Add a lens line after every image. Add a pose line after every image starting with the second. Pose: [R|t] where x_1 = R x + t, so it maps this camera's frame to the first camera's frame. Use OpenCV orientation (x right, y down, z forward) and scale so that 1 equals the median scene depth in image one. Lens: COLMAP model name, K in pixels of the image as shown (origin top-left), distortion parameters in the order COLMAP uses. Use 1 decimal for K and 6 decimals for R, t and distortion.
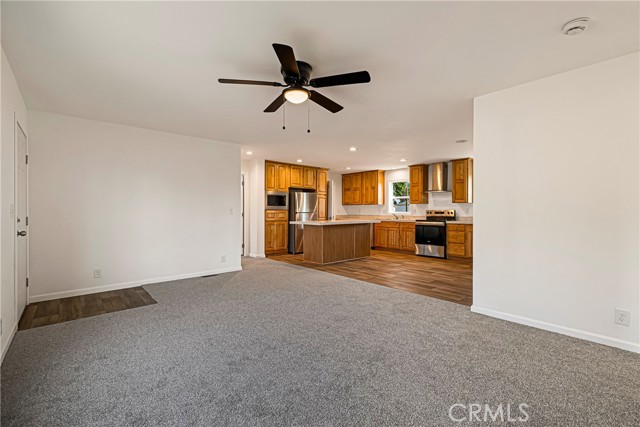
lens RADIAL K [[279.6, 0, 320.0], [0, 279.6, 213.5], [0, 0, 1]] dist [0.004181, 0.000295]
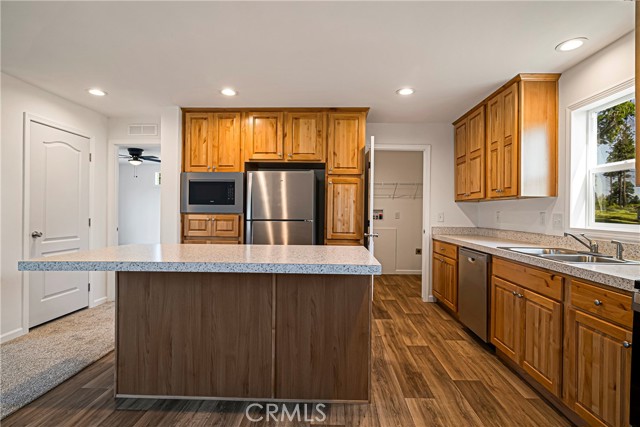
lens RADIAL K [[318.3, 0, 326.3], [0, 318.3, 211.2], [0, 0, 1]] dist [-0.004651, -0.000431]
pose [[0.731394, 0.003340, -0.681947, 0.320289], [-0.011938, 0.999897, -0.007906, -0.013750], [0.681851, 0.013923, 0.731359, 0.706407]]
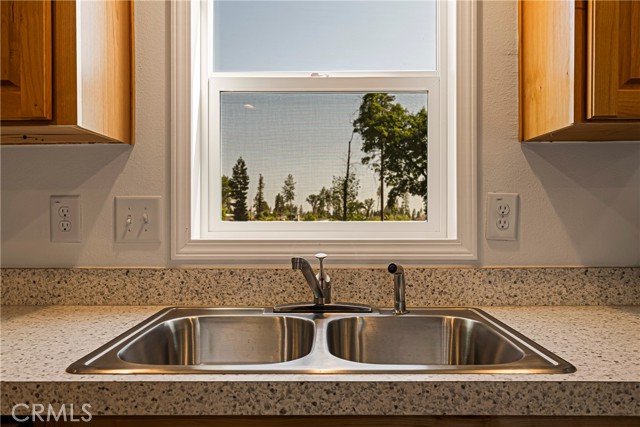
lens RADIAL K [[508.9, 0, 320.0], [0, 508.9, 213.5], [0, 0, 1]] dist [0.000605, 0.000221]
pose [[0.674877, -0.011481, 0.737841, 0.174448], [0.010455, 0.999927, 0.005996, -0.012080], [-0.737856, 0.003668, 0.674948, 0.979984]]
